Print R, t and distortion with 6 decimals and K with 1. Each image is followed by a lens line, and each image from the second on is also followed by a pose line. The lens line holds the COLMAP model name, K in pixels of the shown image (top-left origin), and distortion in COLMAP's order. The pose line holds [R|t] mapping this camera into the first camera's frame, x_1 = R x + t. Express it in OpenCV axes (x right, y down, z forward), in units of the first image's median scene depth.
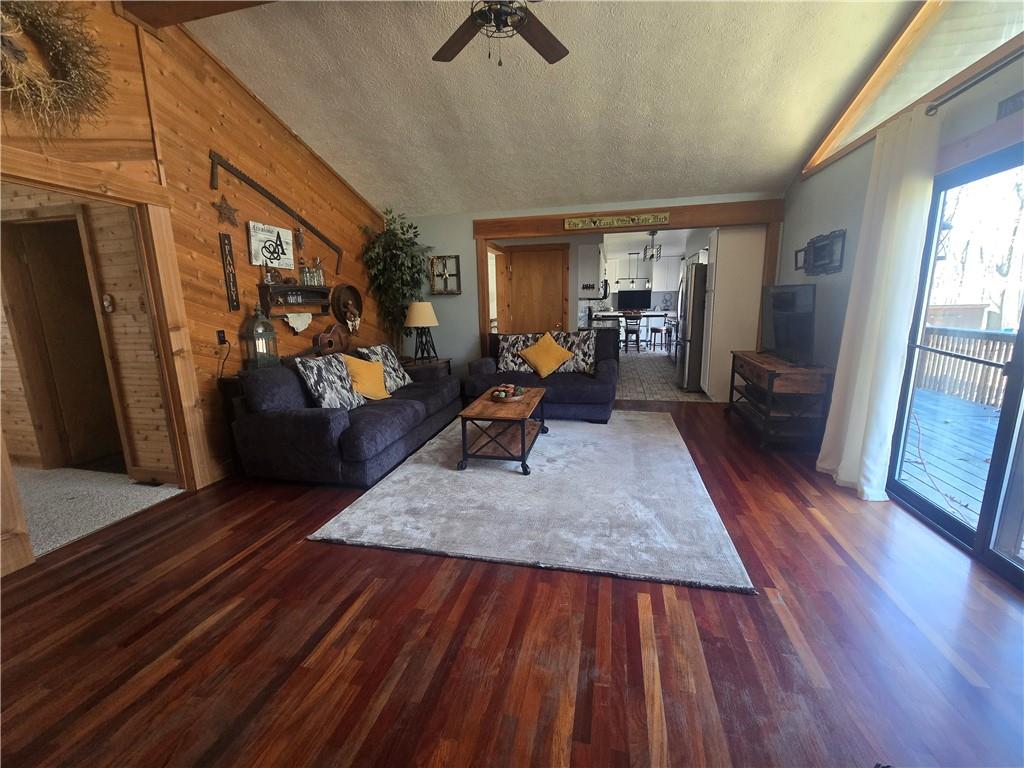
lens RADIAL K [[415.4, 0, 512.5], [0, 415.4, 382.0], [0, 0, 1]] dist [-0.007561, -0.000190]
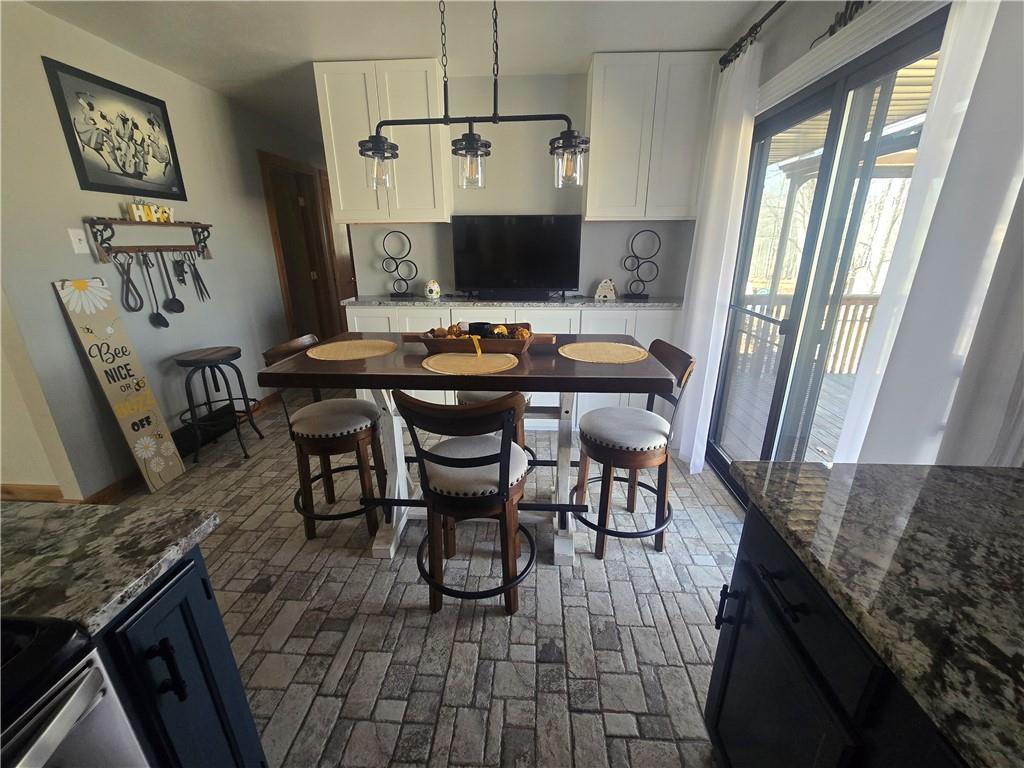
lens RADIAL K [[415.4, 0, 509.8], [0, 415.4, 386.2], [0, 0, 1]] dist [-0.007561, -0.000190]
pose [[0.985157, -0.044190, 0.165872, 0.765104], [0.020659, 0.989795, 0.140995, -0.484308], [-0.170410, -0.135475, 0.976016, 2.327126]]
